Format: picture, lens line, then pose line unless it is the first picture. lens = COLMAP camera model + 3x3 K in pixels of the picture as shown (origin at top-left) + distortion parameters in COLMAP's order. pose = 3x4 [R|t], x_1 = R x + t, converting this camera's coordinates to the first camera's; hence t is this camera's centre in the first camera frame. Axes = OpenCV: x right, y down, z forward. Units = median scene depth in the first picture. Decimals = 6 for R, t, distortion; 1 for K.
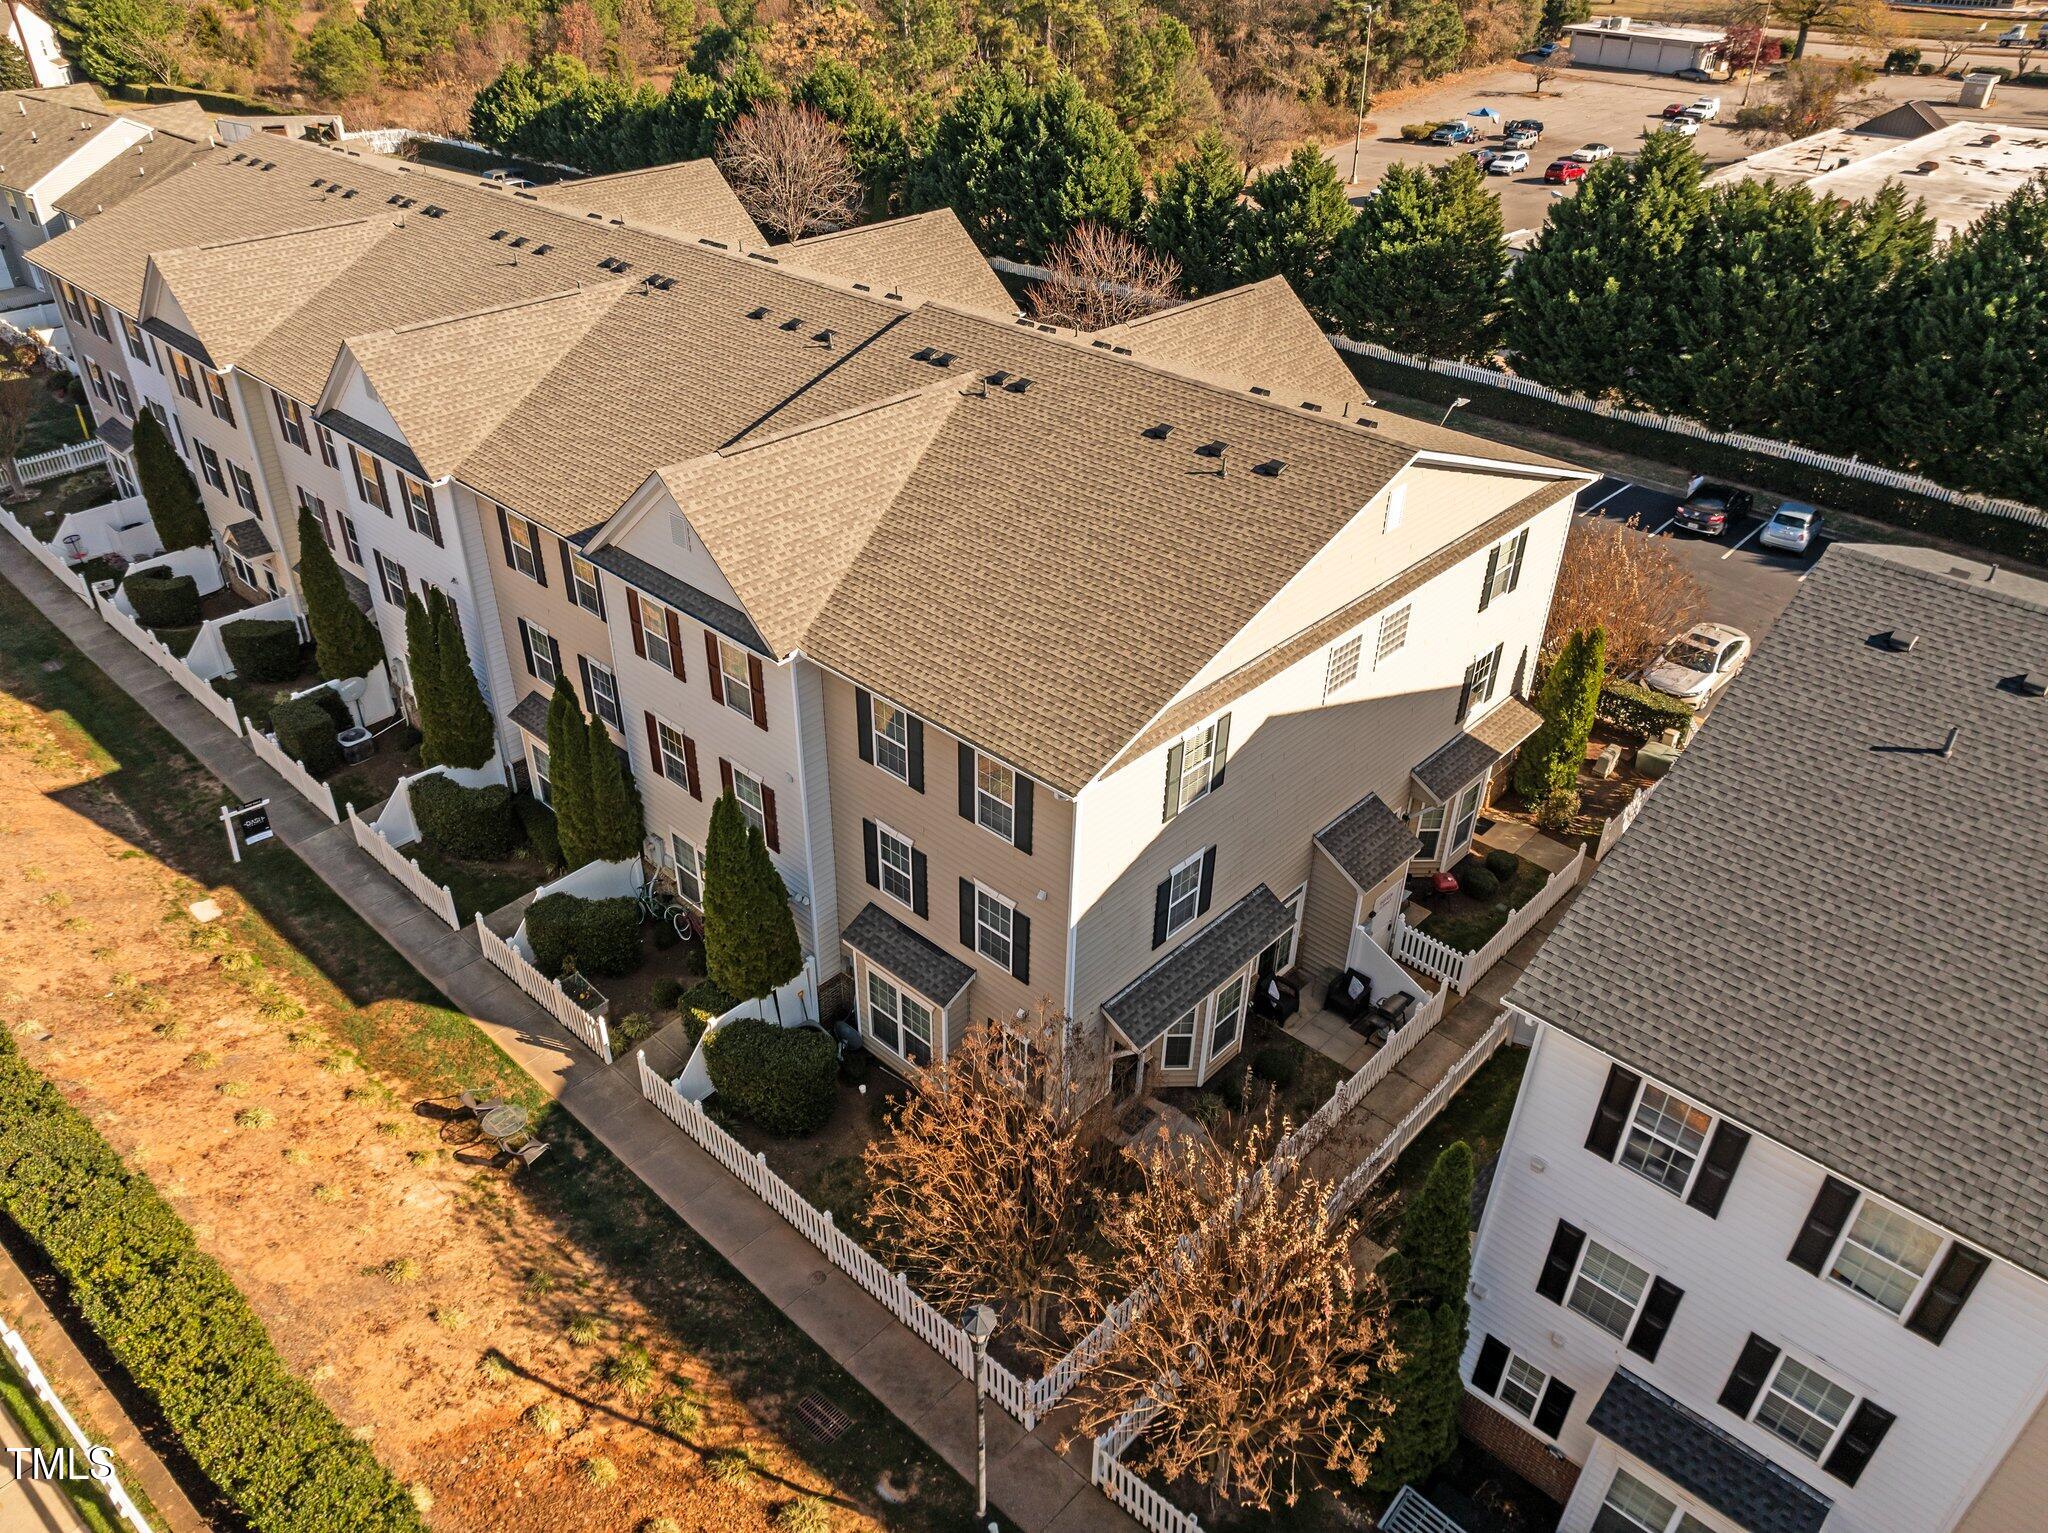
lens RADIAL K [[1448.5, 0, 1028.9], [0, 1448.5, 759.6], [0, 0, 1]] dist [-0.041844, 0.004149]
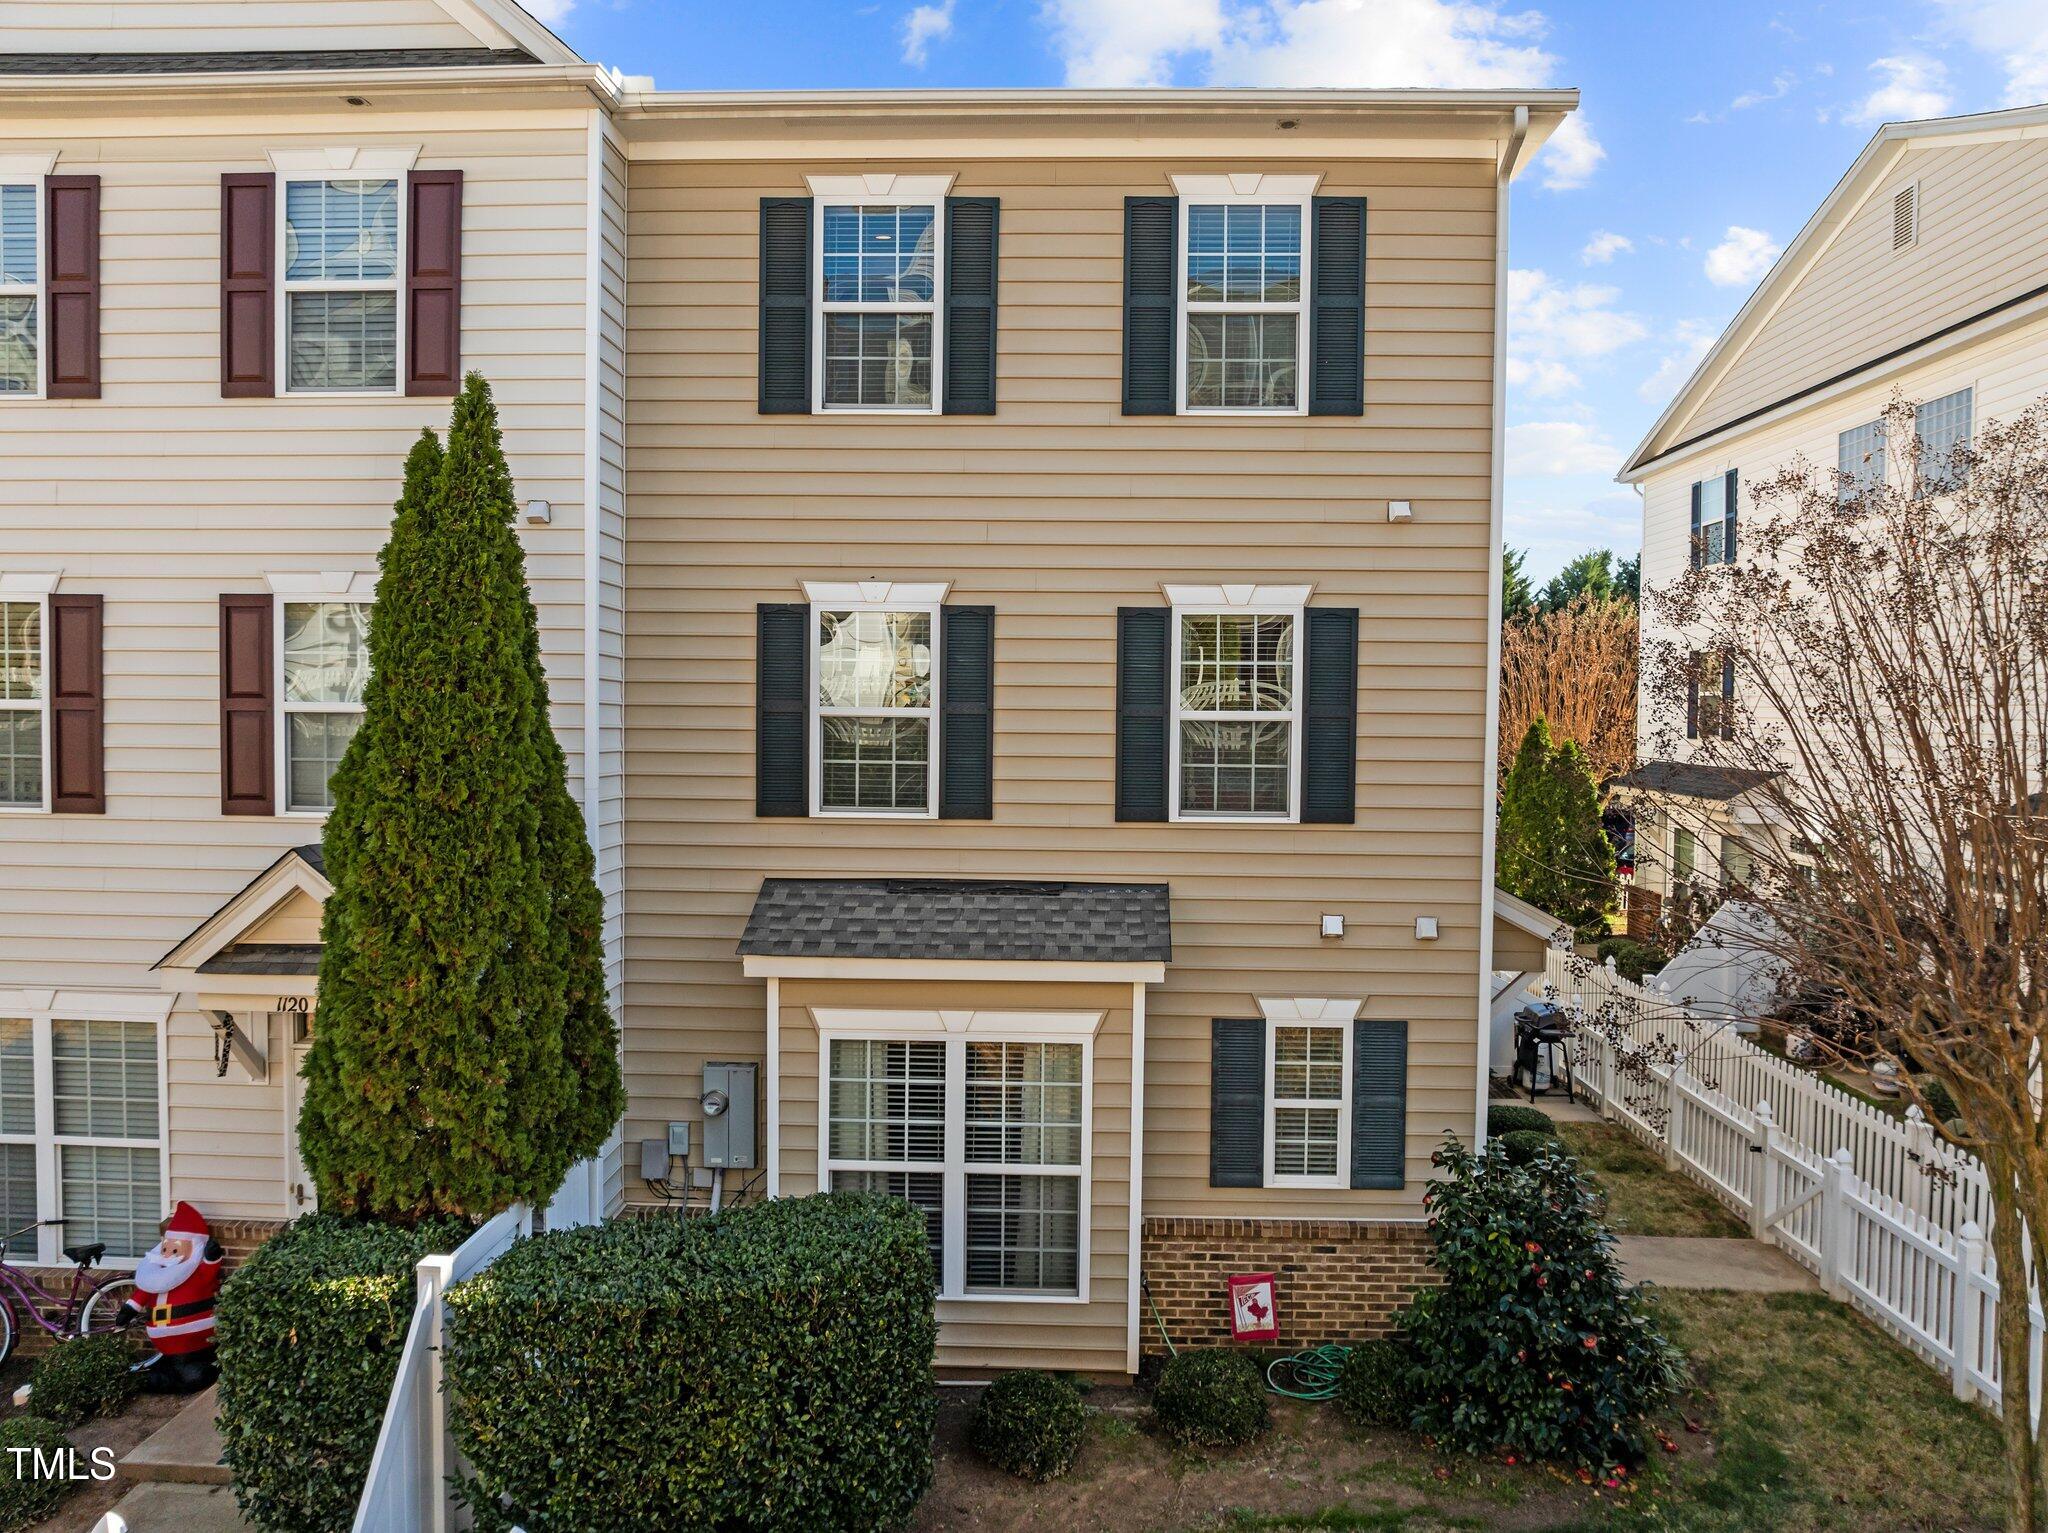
lens RADIAL K [[1463.9, 0, 1000.4], [0, 1463.9, 766.9], [0, 0, 1]] dist [-0.024065, 0.000455]
pose [[0.764312, -0.034711, 0.643912, -0.277798], [0.354063, 0.857157, -0.374060, 0.214722], [-0.538949, 0.513884, 0.667425, 0.641396]]
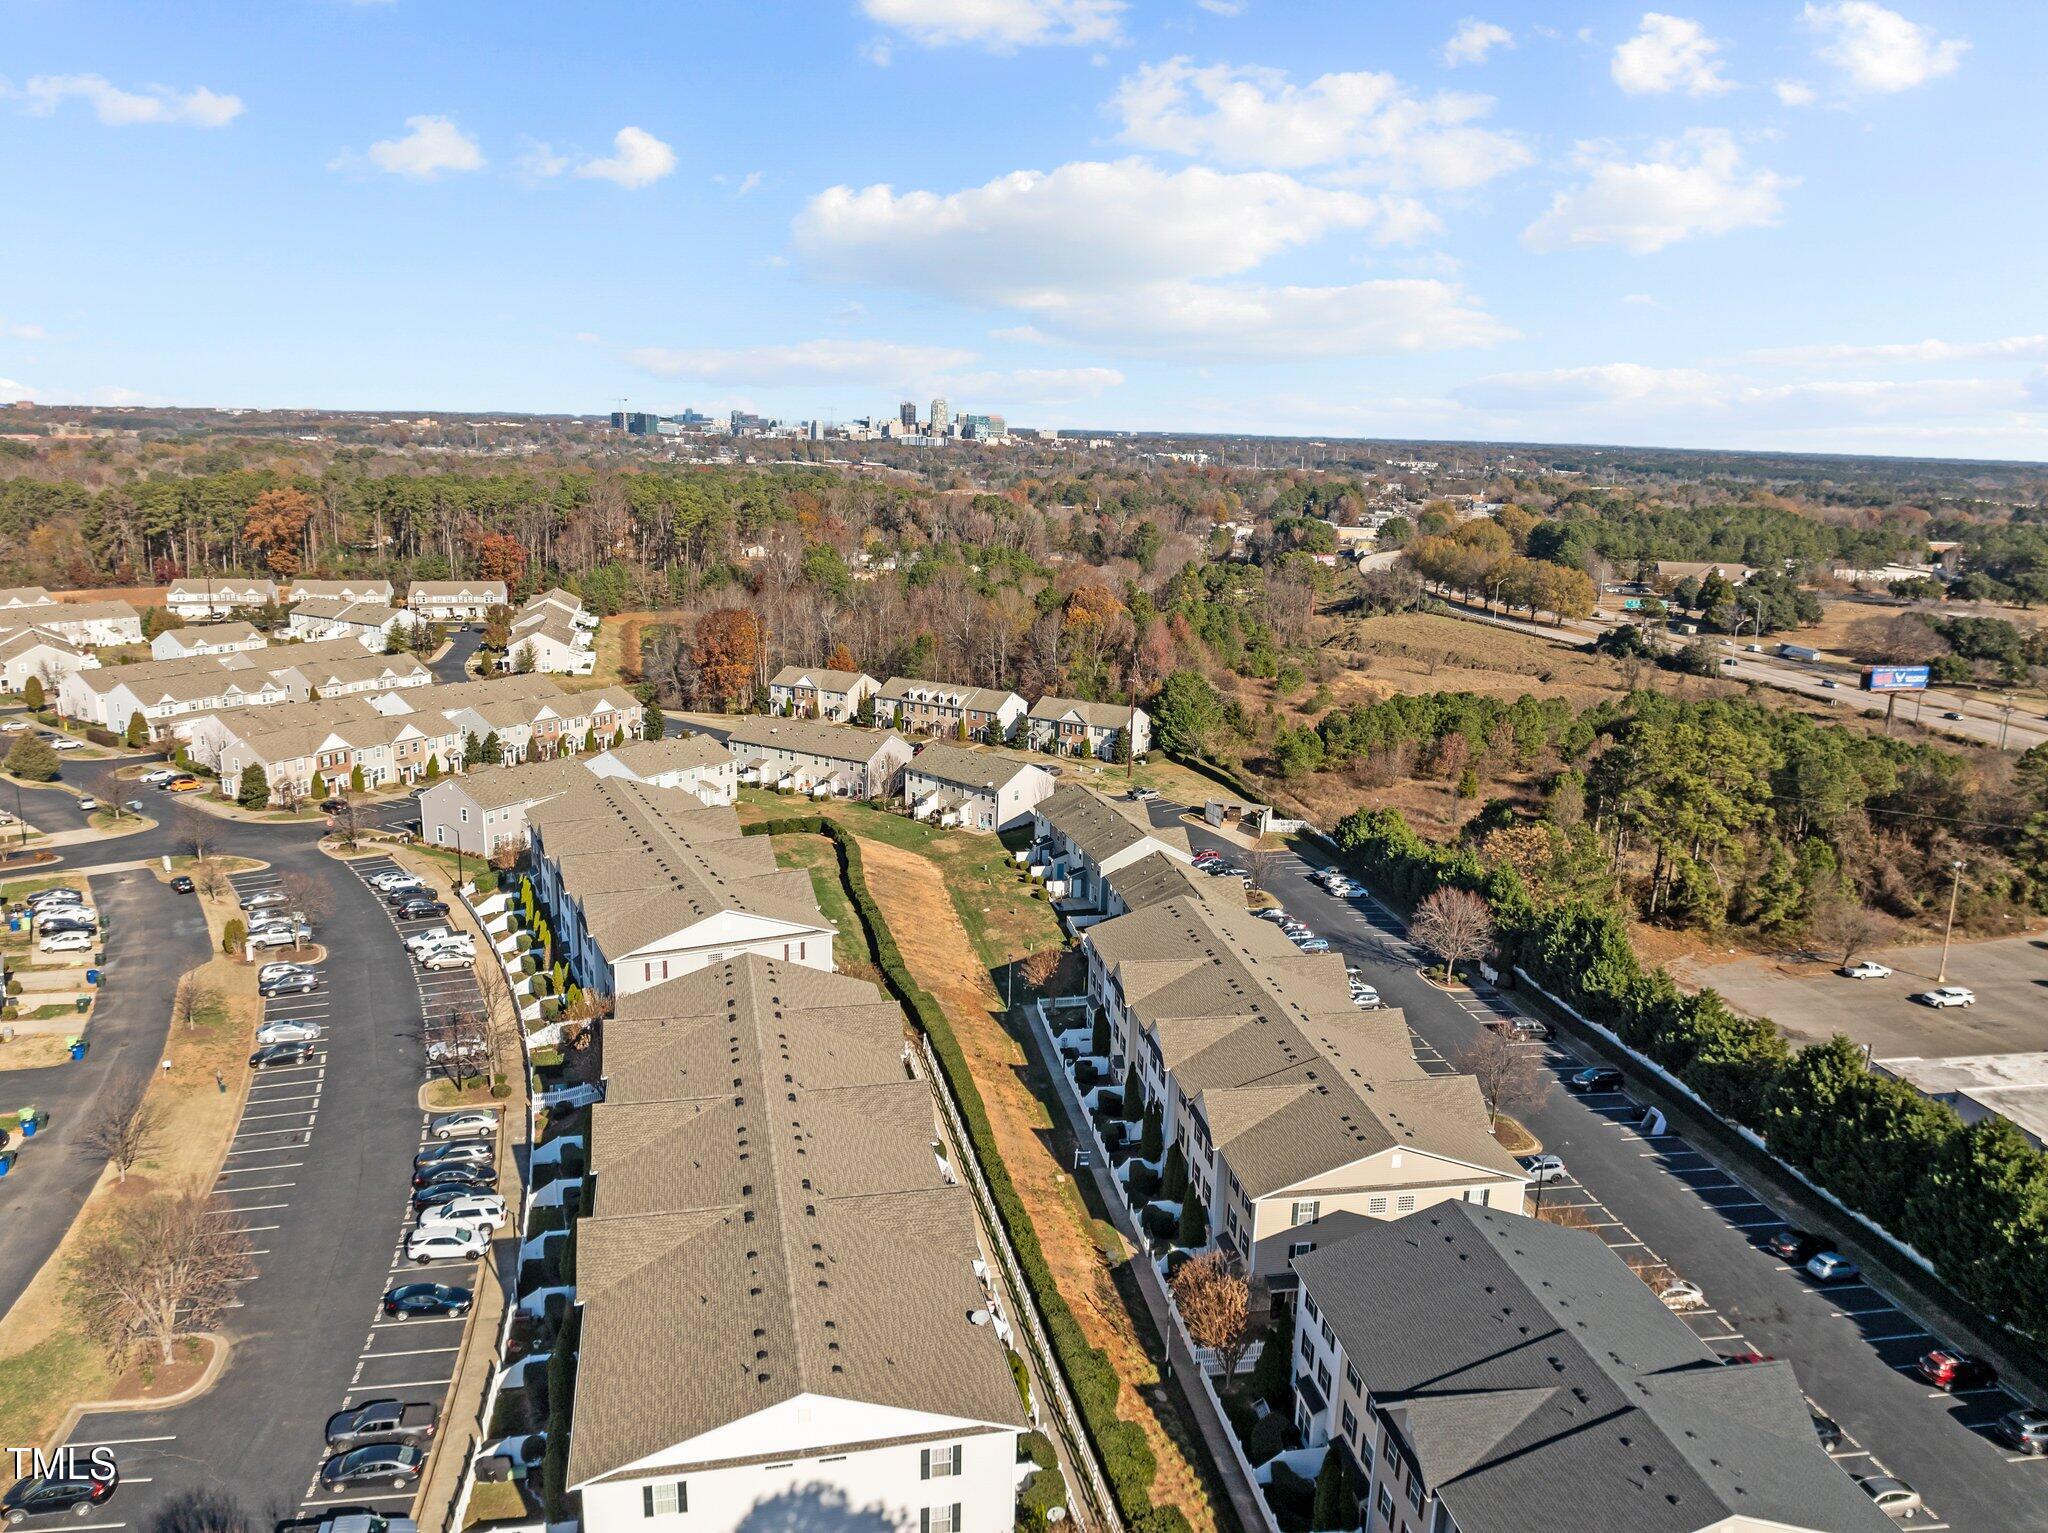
lens RADIAL K [[1448.5, 0, 1028.9], [0, 1448.5, 759.6], [0, 0, 1]] dist [-0.041844, 0.004149]
pose [[0.791718, 0.140872, -0.594422, 1.220188], [-0.342793, 0.907861, -0.241417, 0.064908], [0.505643, 0.394898, 0.767060, -1.989729]]
